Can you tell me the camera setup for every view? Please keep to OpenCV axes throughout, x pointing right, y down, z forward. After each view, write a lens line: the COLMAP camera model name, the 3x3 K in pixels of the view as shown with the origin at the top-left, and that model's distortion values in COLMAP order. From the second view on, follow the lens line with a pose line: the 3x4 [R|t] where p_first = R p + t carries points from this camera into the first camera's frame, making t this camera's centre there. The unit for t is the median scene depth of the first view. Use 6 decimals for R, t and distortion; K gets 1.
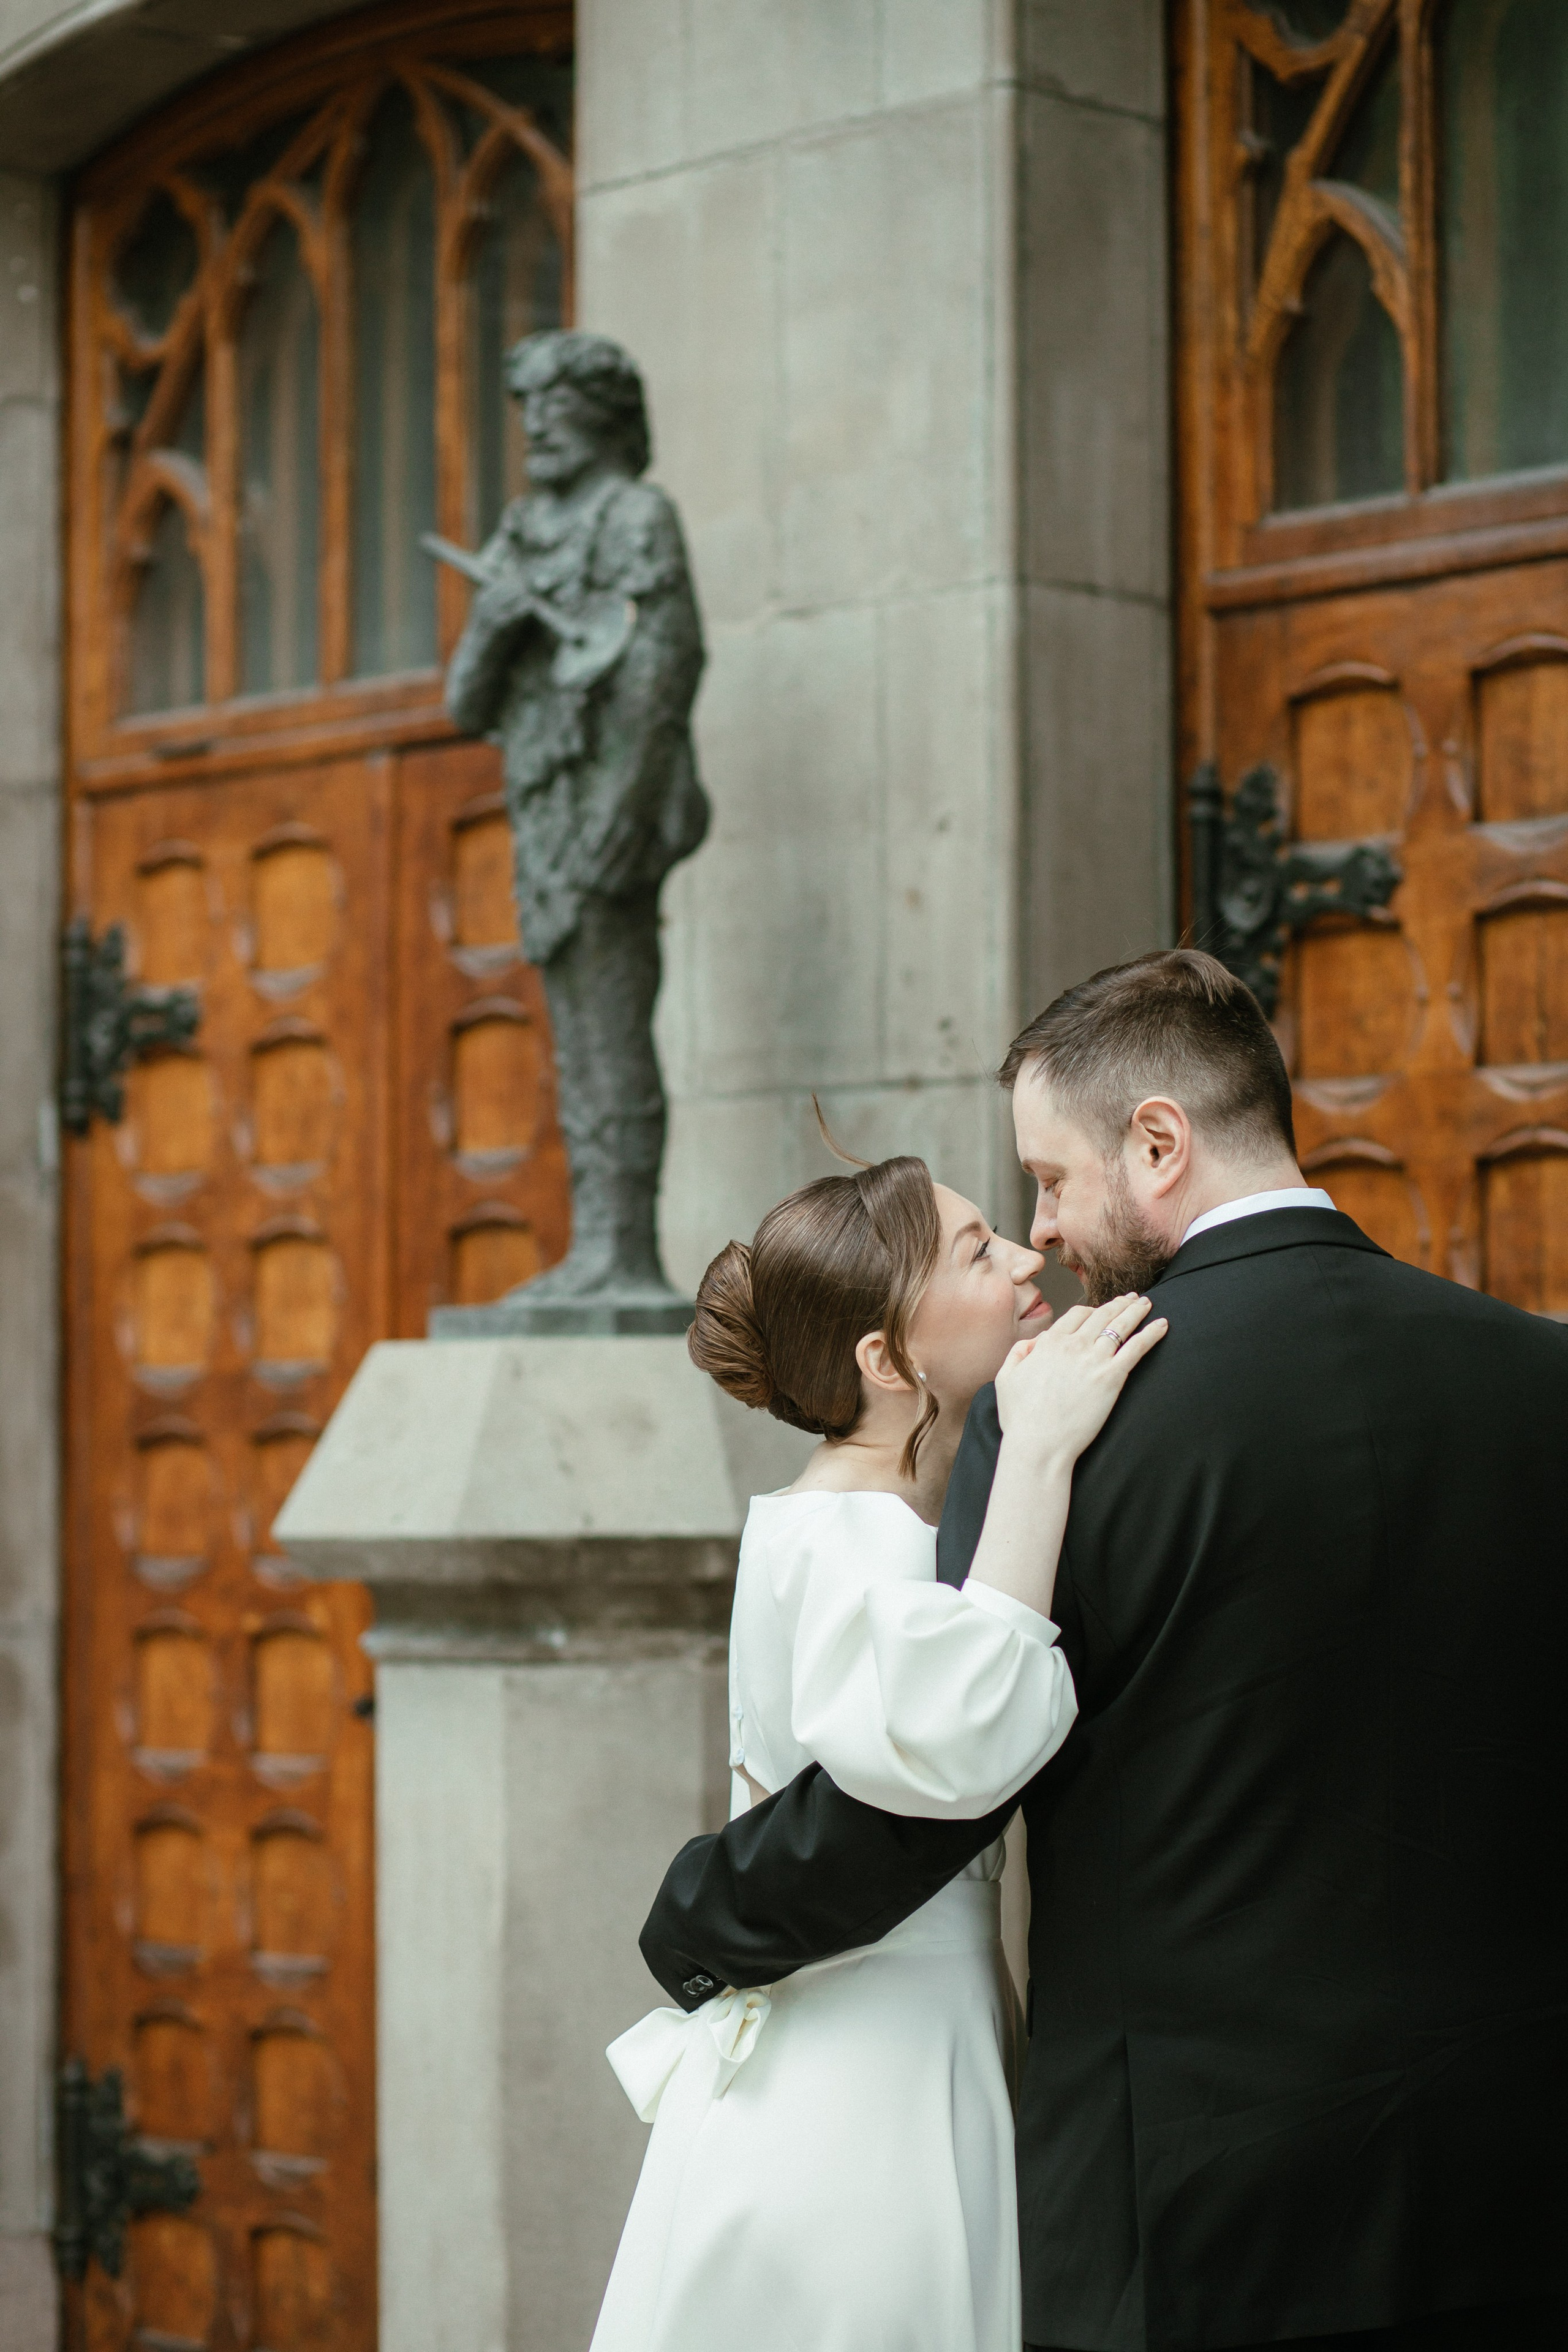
lens RADIAL K [[5608.4, 0, 784.0], [0, 5608.4, 1176.0], [0, 0, 1]] dist [0.007221, -0.598938]
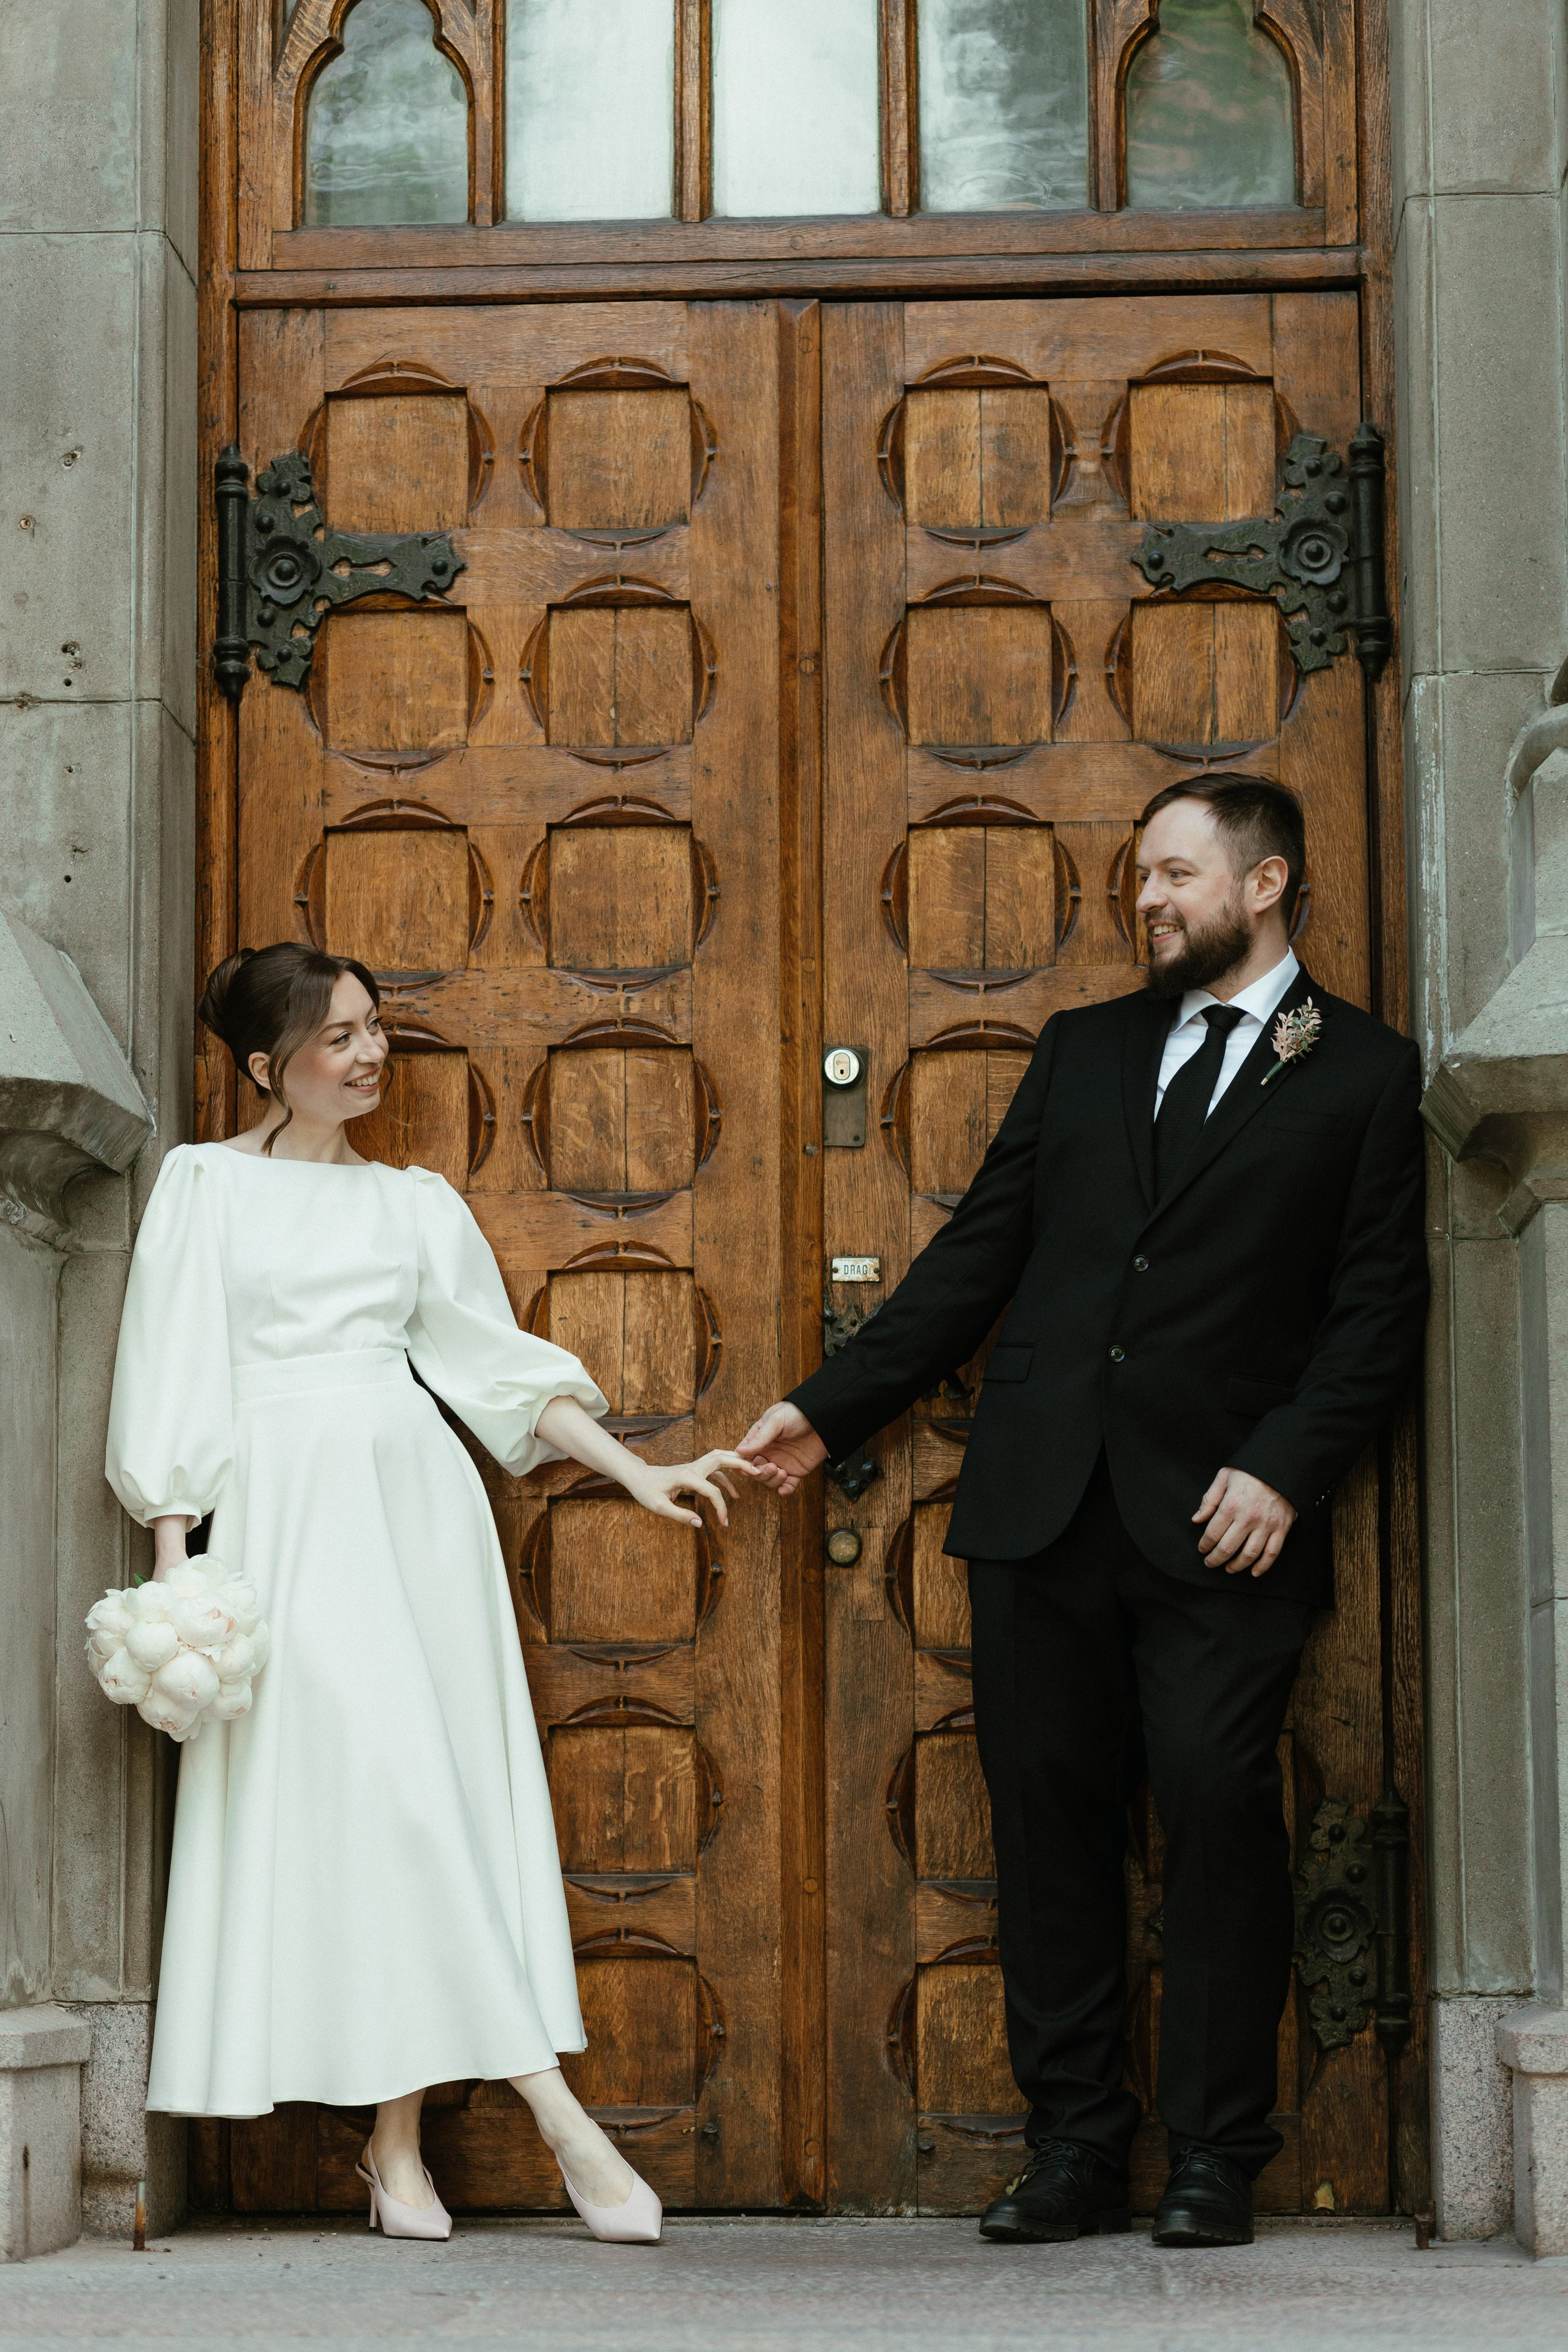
lens RADIAL K [[5821.3, 0, 784.0], [0, 5821.3, 1176.0], [0, 0, 1]] dist [-0.015205, -1.450971]
pose [[0.722814, 0.086267, 0.685637, -0.574447], [-0.040228, 0.995748, -0.082876, 0.146464], [-0.689871, 0.032322, 0.723210, 0.140182]]
